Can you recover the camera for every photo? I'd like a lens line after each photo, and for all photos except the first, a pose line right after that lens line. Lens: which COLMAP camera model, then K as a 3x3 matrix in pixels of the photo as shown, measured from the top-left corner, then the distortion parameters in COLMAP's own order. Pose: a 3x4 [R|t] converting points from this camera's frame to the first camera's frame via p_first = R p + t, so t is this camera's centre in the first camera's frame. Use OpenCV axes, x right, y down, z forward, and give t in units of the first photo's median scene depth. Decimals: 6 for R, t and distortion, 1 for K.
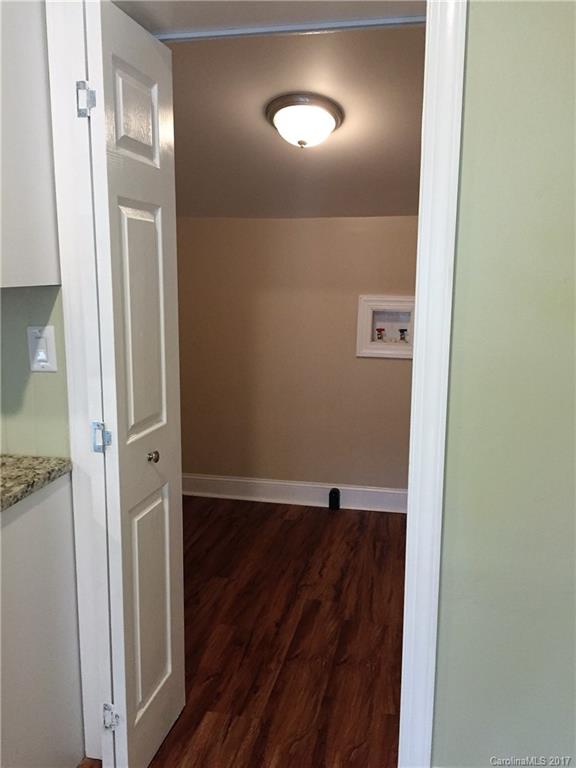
lens RADIAL K [[653.9, 0, 285.3], [0, 653.9, 385.9], [0, 0, 1]] dist [0.062956, -0.052996]
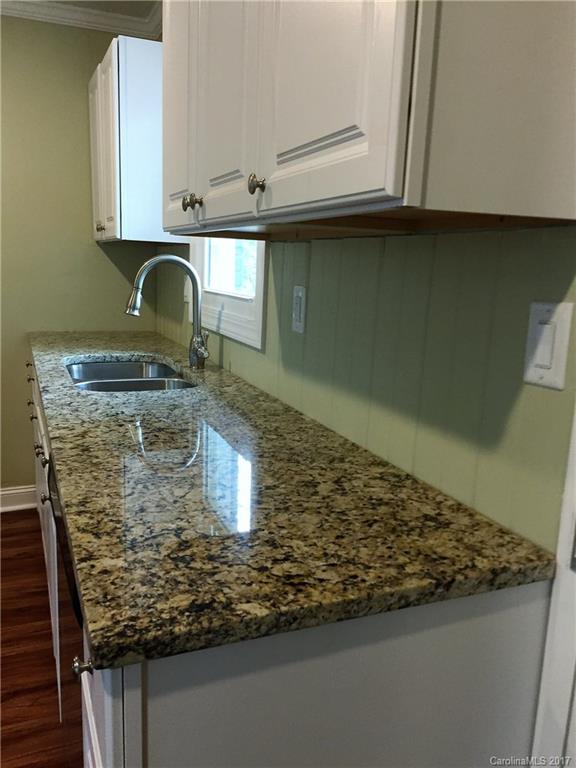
lens RADIAL K [[653.9, 0, 288.3], [0, 653.9, 385.7], [0, 0, 1]] dist [0.062956, -0.052996]
pose [[0.570223, 0.169085, -0.803901, -0.048060], [-0.185889, 0.979764, 0.074220, -0.024118], [0.800182, 0.107115, 0.590114, 0.522372]]
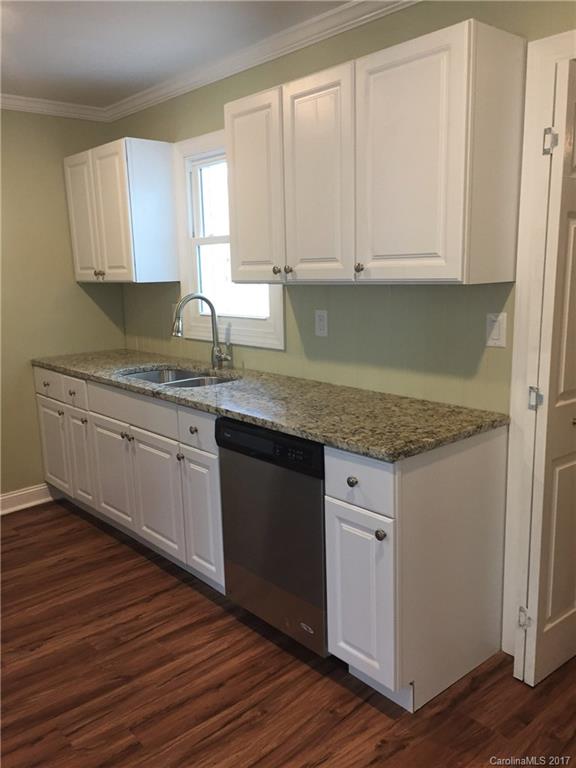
lens RADIAL K [[653.9, 0, 287.0], [0, 653.9, 386.2], [0, 0, 1]] dist [0.062956, -0.052996]
pose [[0.798670, 0.086704, -0.595490, 0.097142], [-0.083242, 0.995970, 0.033371, 0.048735], [0.595984, 0.022917, 0.802669, -0.322431]]
